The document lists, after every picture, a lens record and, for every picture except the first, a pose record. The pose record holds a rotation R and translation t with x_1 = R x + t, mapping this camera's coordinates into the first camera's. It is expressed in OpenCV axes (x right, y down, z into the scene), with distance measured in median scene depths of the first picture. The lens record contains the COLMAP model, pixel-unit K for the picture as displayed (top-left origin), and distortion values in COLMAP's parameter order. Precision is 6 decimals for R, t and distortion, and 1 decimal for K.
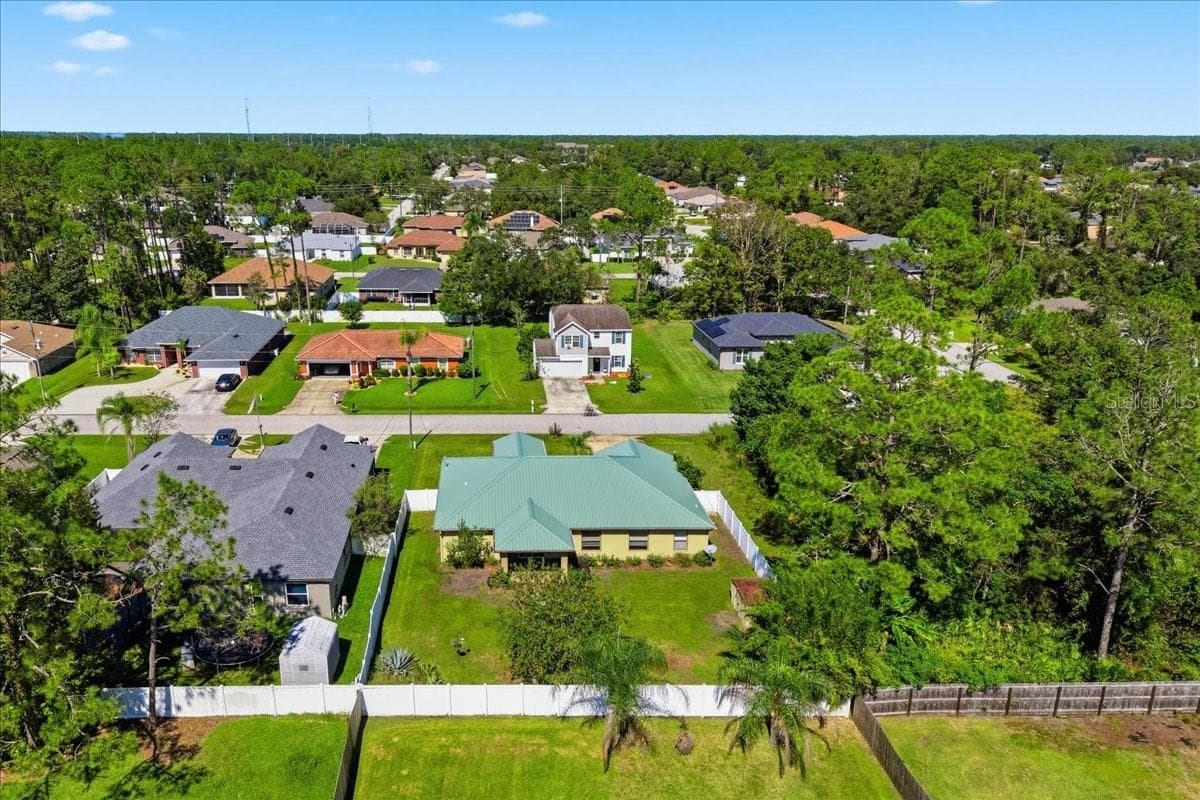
lens RADIAL K [[839.9, 0, 597.4], [0, 839.9, 452.0], [0, 0, 1]] dist [0.067735, -0.119652]
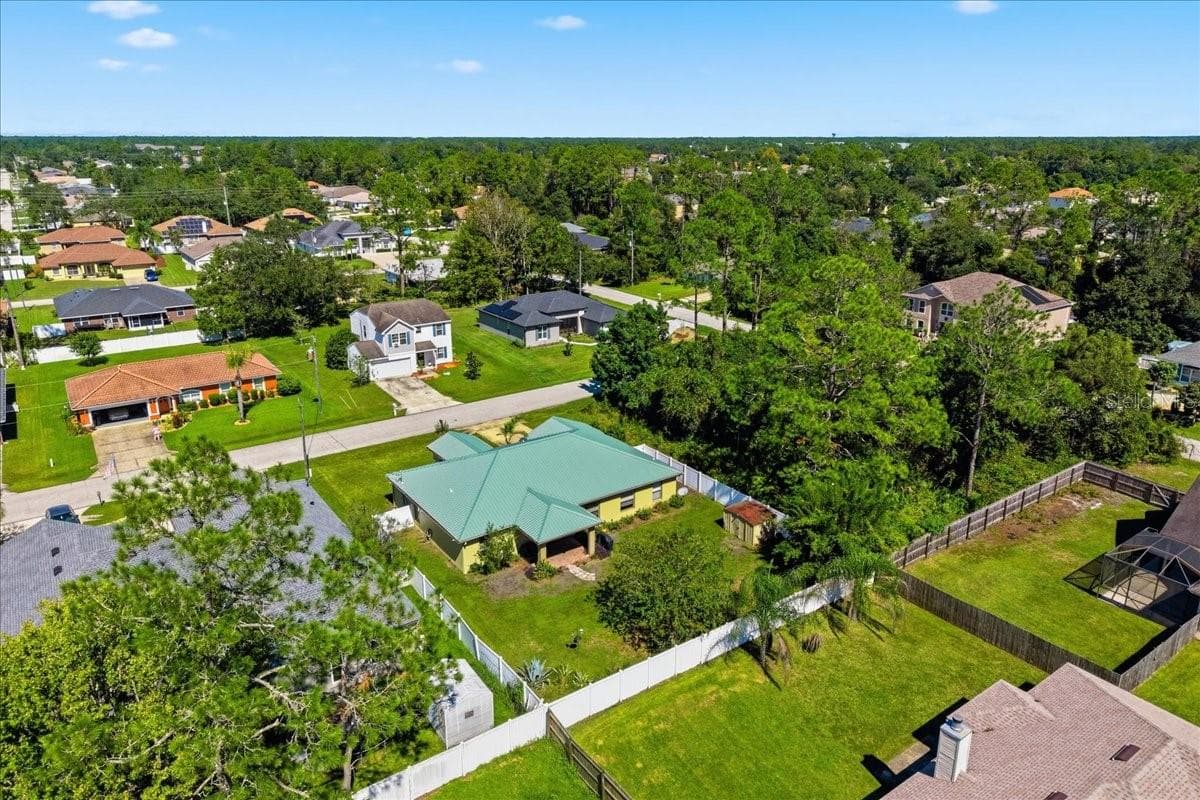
lens RADIAL K [[783.3, 0, 600.0], [0, 783.3, 400.0], [0, 0, 1]] dist [0.060297, -0.088278]
pose [[0.826204, -0.178522, 0.534338, -0.336209], [0.198248, 0.979930, 0.020859, -0.033901], [-0.527338, 0.088698, 0.845013, 0.100741]]
